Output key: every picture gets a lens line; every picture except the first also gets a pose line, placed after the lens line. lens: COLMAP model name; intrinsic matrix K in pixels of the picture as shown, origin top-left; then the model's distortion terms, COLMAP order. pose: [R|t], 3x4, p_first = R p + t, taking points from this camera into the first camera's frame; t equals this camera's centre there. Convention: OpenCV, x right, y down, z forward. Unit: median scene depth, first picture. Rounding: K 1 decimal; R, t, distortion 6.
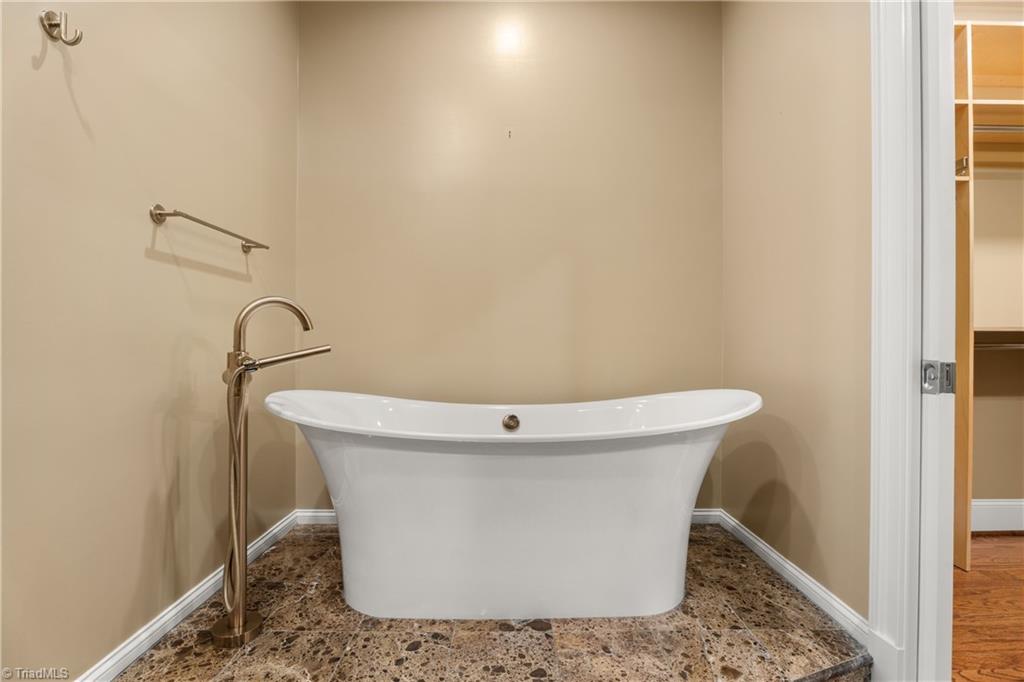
lens RADIAL K [[471.4, 0, 512.0], [0, 471.4, 341.0], [0, 0, 1]] dist [-0.010699, -0.000301]
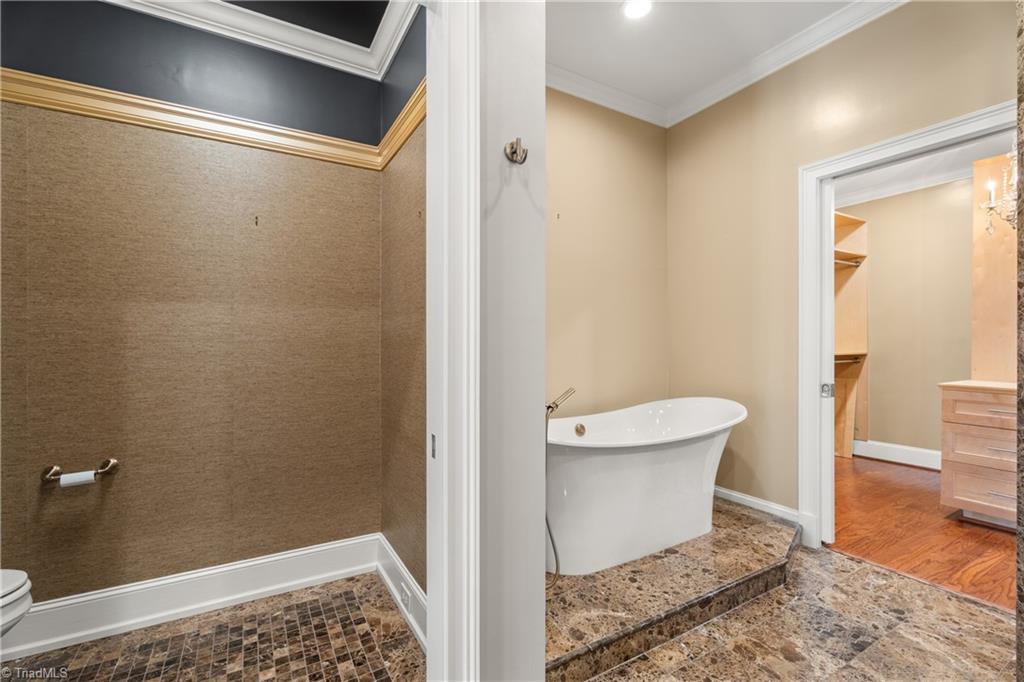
lens RADIAL K [[453.2, 0, 509.2], [0, 453.2, 342.9], [0, 0, 1]] dist [0.003912, 0.000095]
pose [[0.858998, 0.003166, 0.511970, -1.277929], [-0.002785, 0.999995, -0.001512, -0.119451], [-0.511972, -0.000127, 0.859002, -0.069120]]
